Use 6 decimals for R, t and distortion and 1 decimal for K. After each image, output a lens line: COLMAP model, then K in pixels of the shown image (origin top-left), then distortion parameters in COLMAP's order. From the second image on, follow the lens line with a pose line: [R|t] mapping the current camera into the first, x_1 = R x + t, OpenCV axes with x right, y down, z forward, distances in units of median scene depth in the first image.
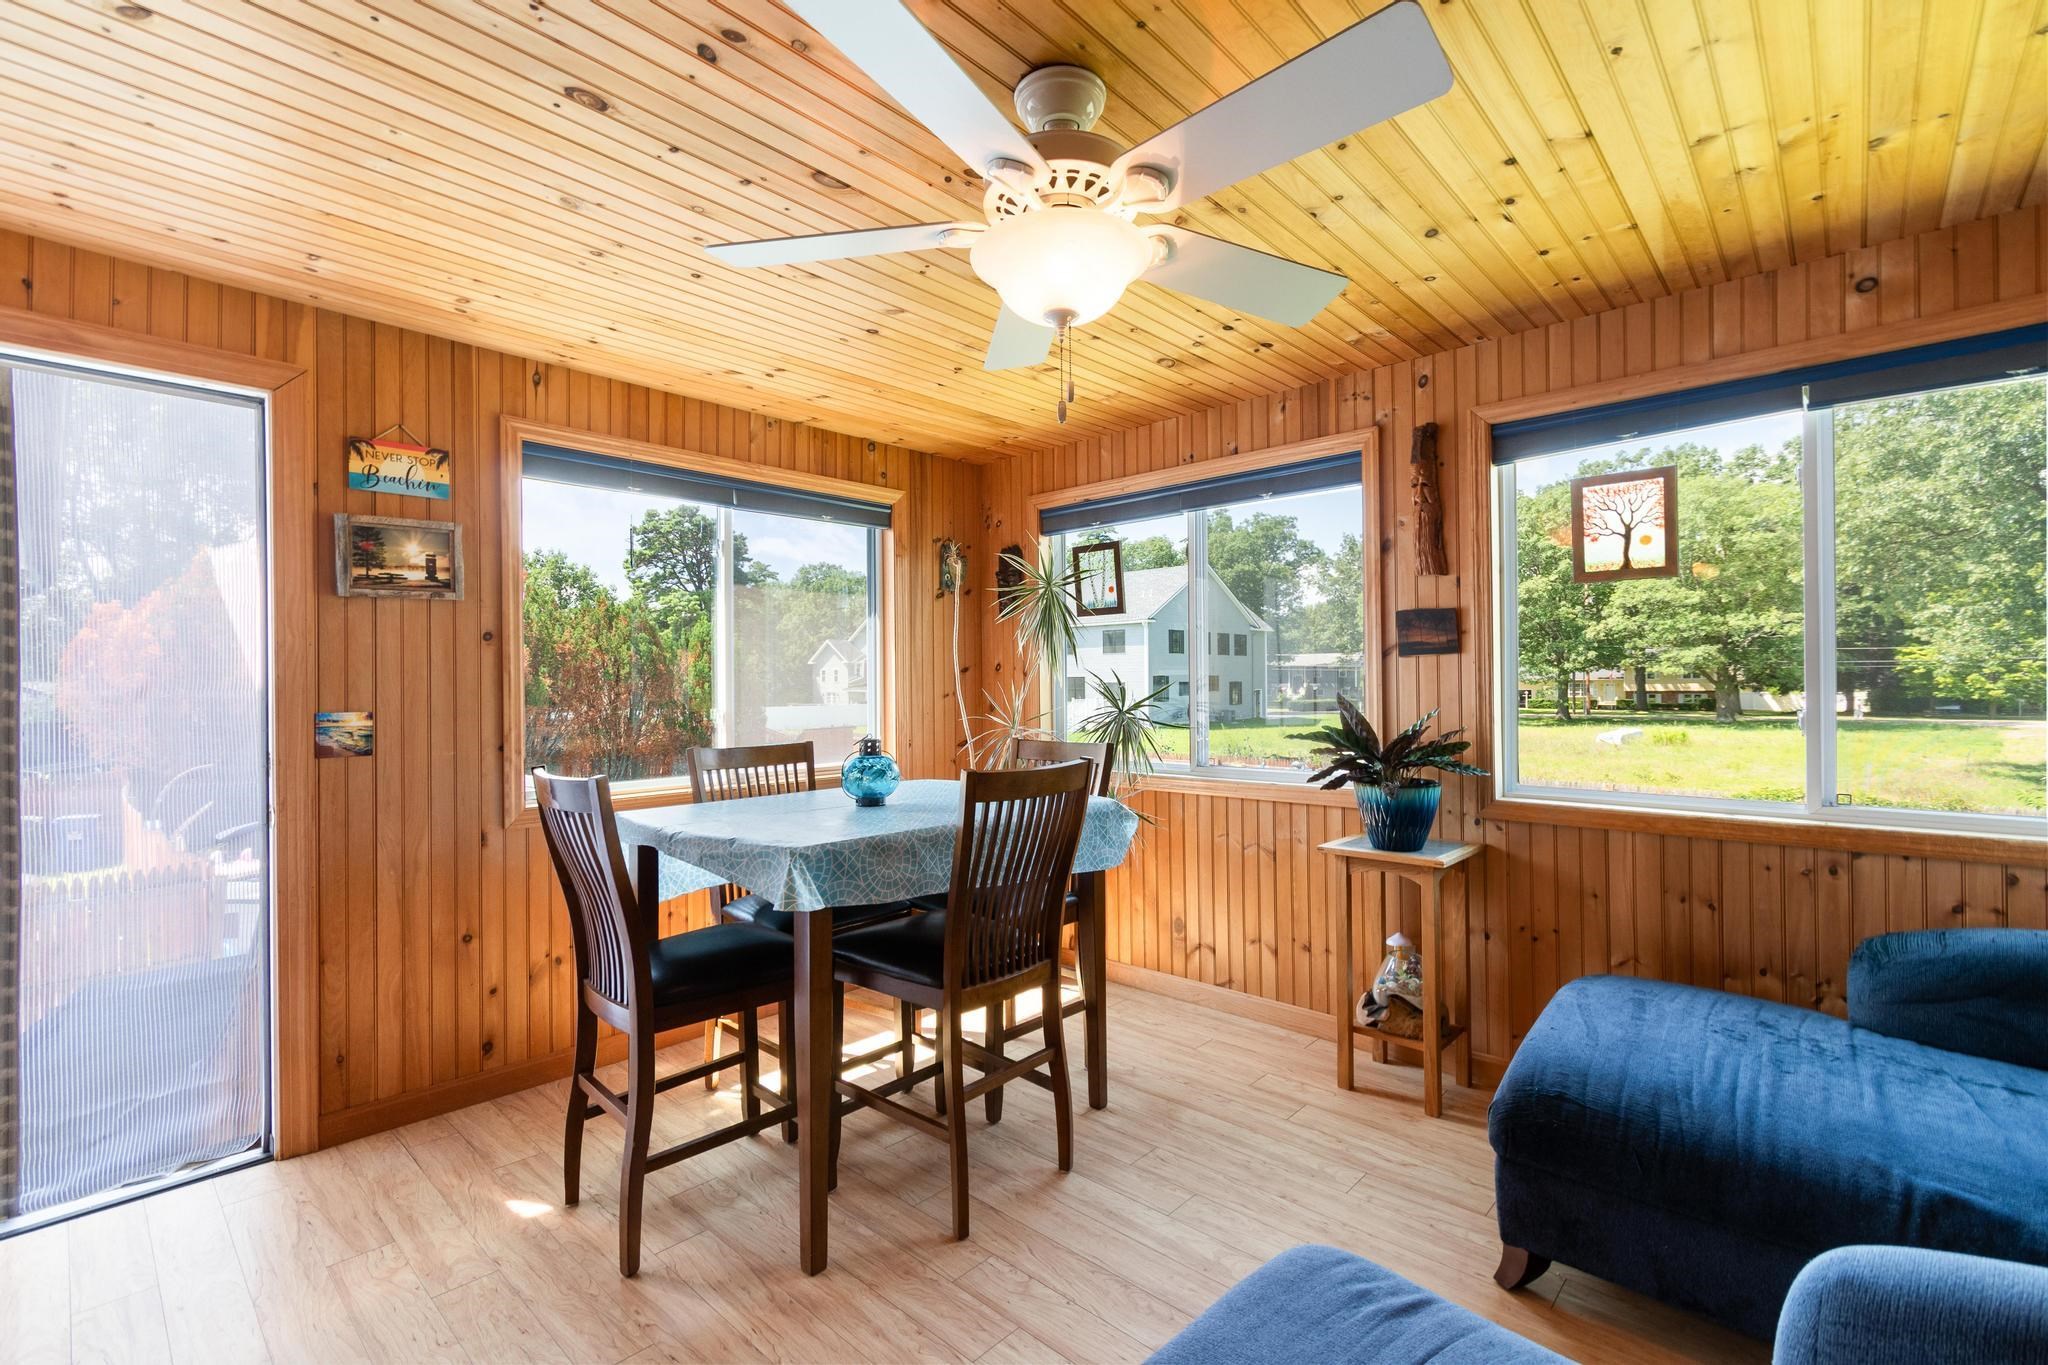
lens RADIAL K [[905.0, 0, 1024.0], [0, 905.0, 682.5], [0, 0, 1]] dist [-0.009007, -0.000036]
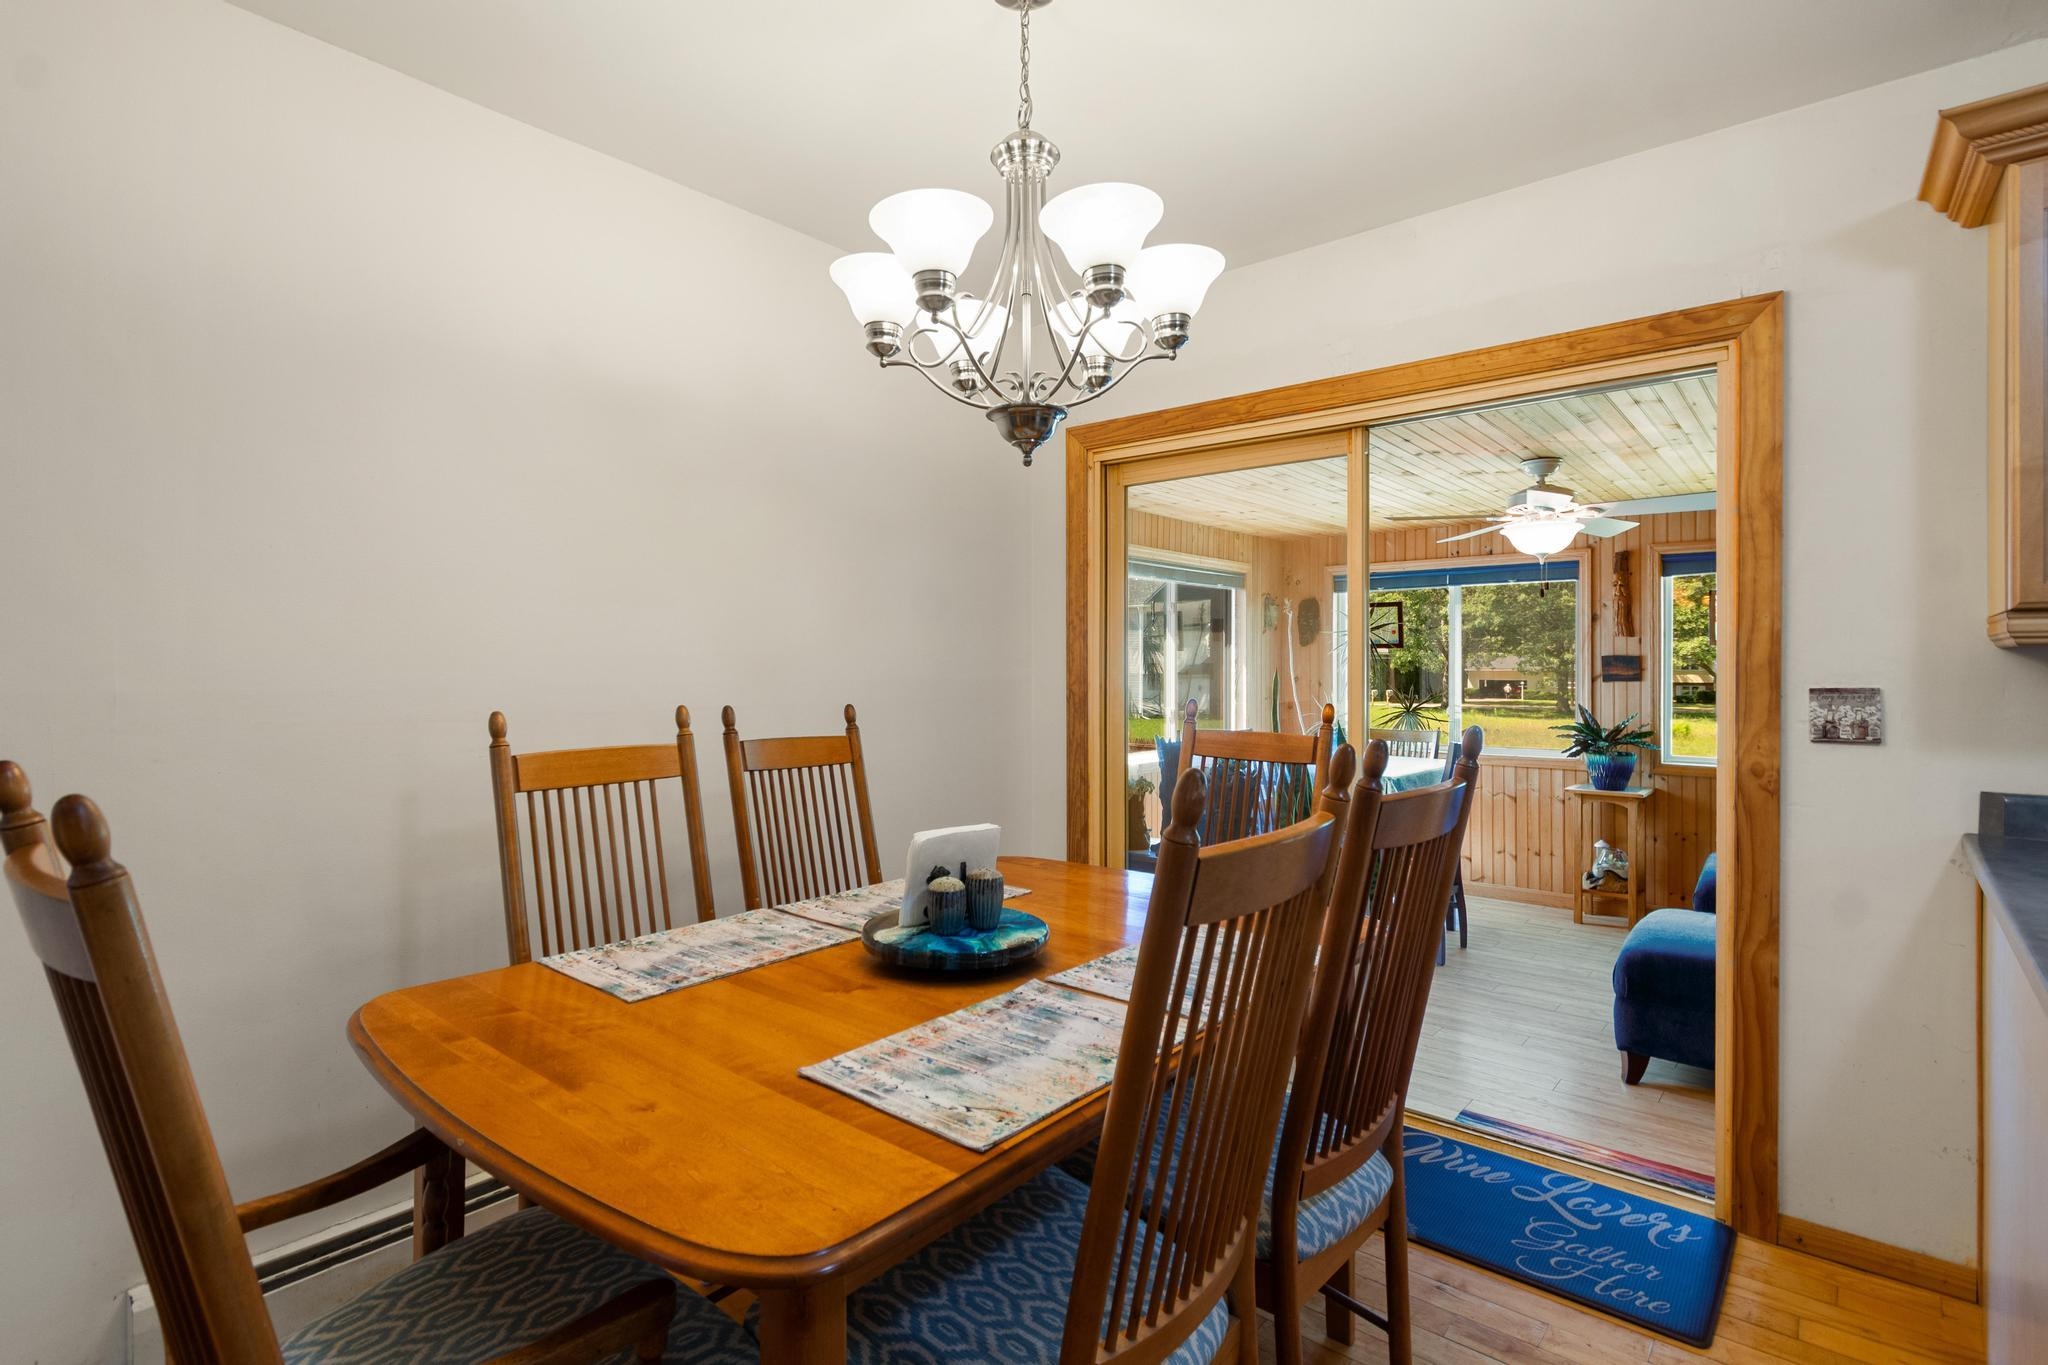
lens RADIAL K [[987.7, 0, 1025.2], [0, 987.7, 671.3], [0, 0, 1]] dist [0.001601, -0.000002]
pose [[0.998938, 0.009591, 0.045055, -0.809045], [-0.009773, 0.999945, 0.003824, -0.047125], [-0.045016, -0.004261, 0.998977, -0.881186]]
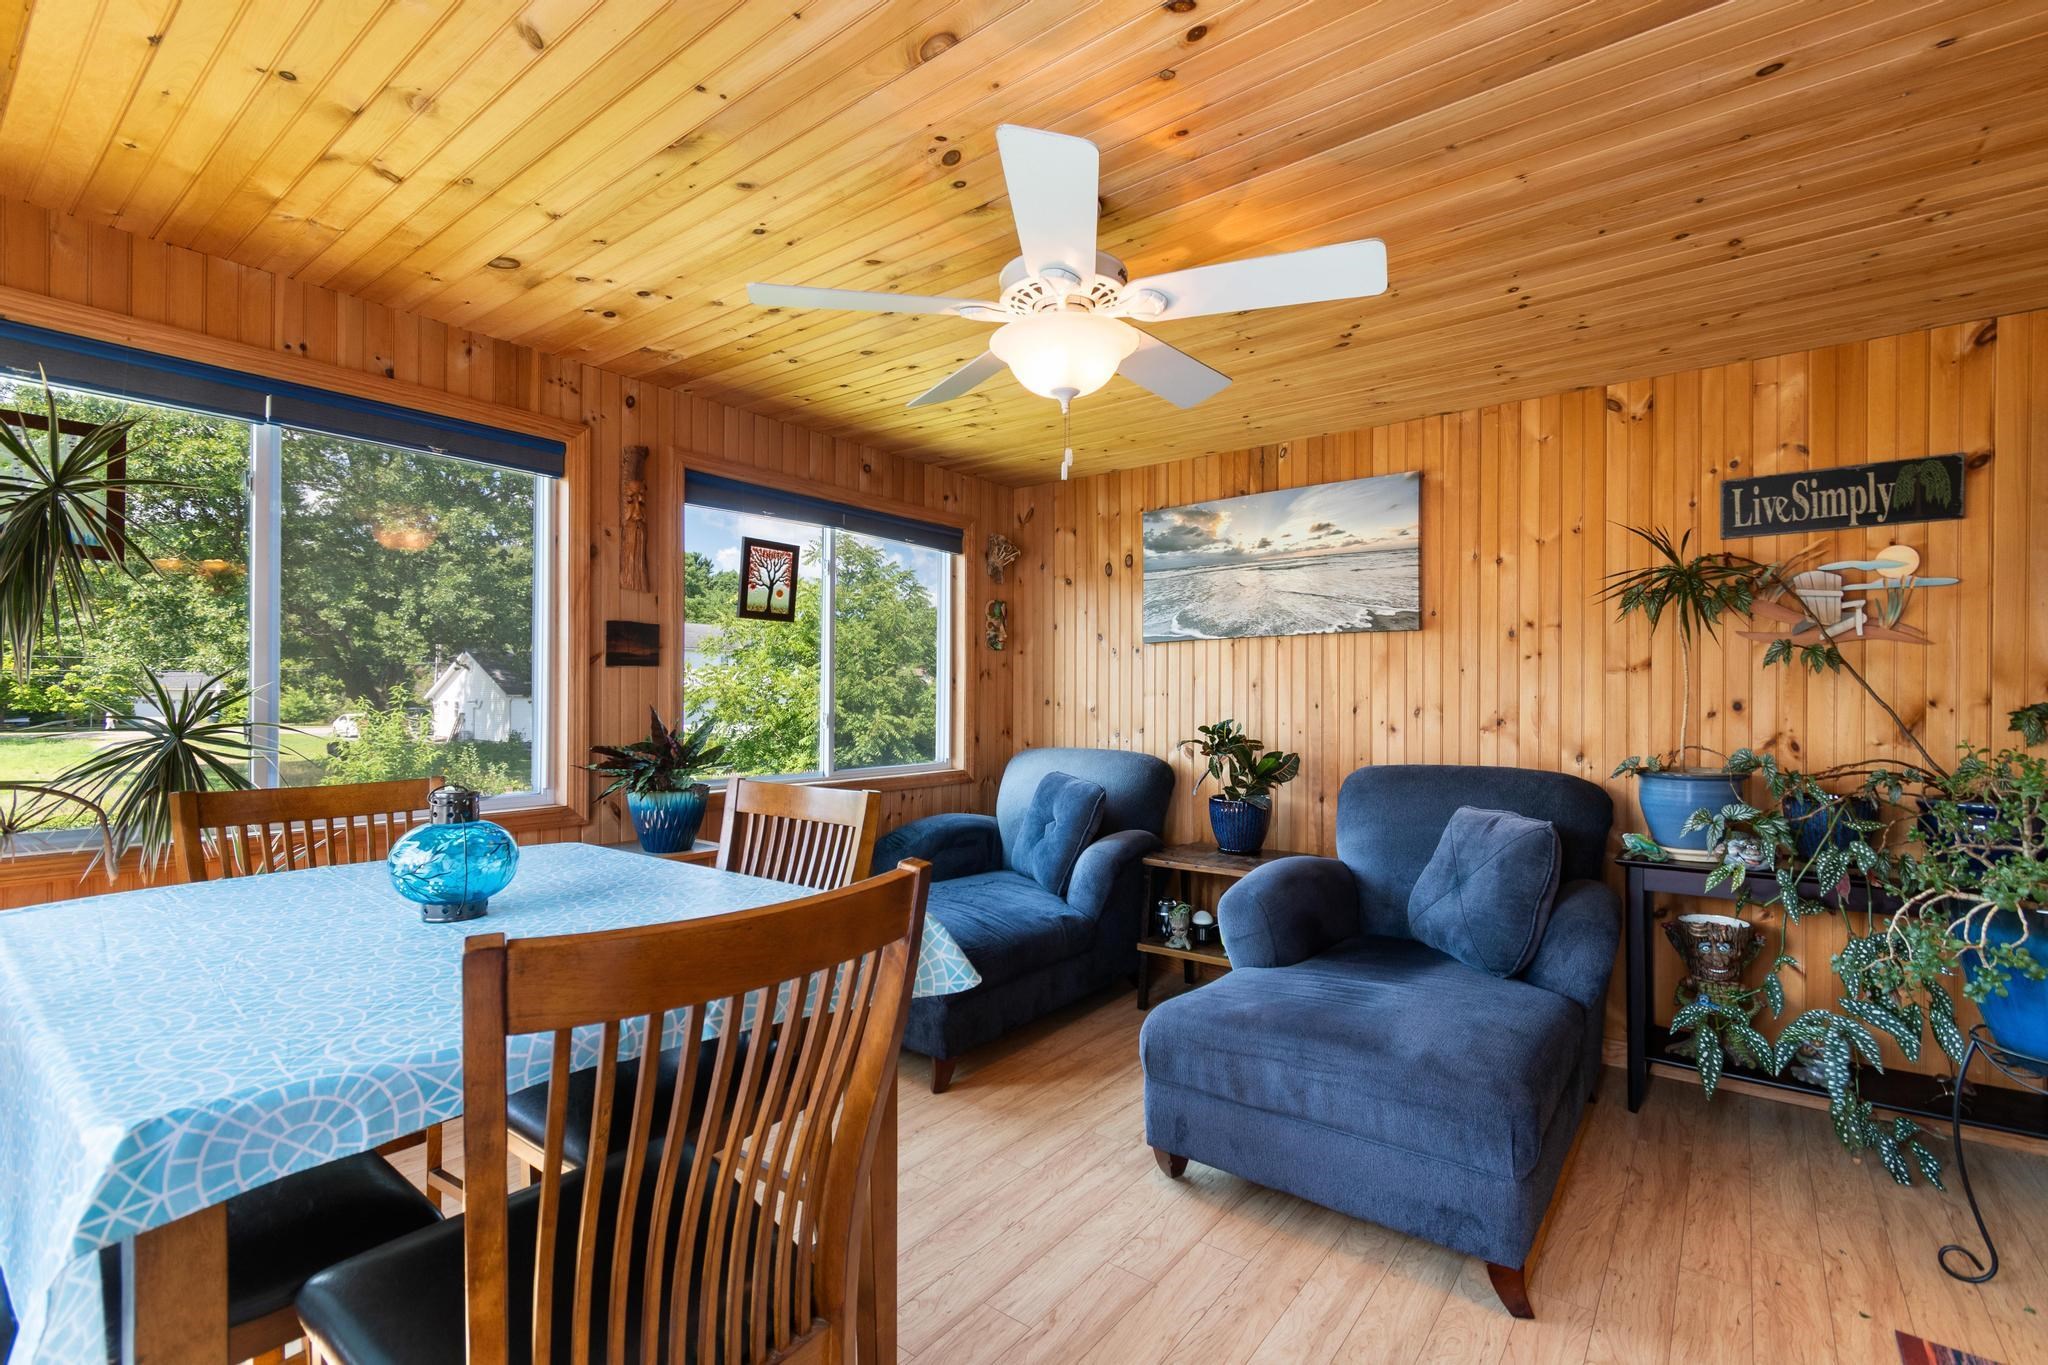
lens RADIAL K [[927.3, 0, 1024.0], [0, 927.3, 682.5], [0, 0, 1]] dist [0.000824, -0.000022]
pose [[-0.085779, 0.026026, 0.995974, -0.664610], [-0.013357, 0.999539, -0.027269, 0.011672], [-0.996225, -0.015642, -0.085391, 0.651070]]
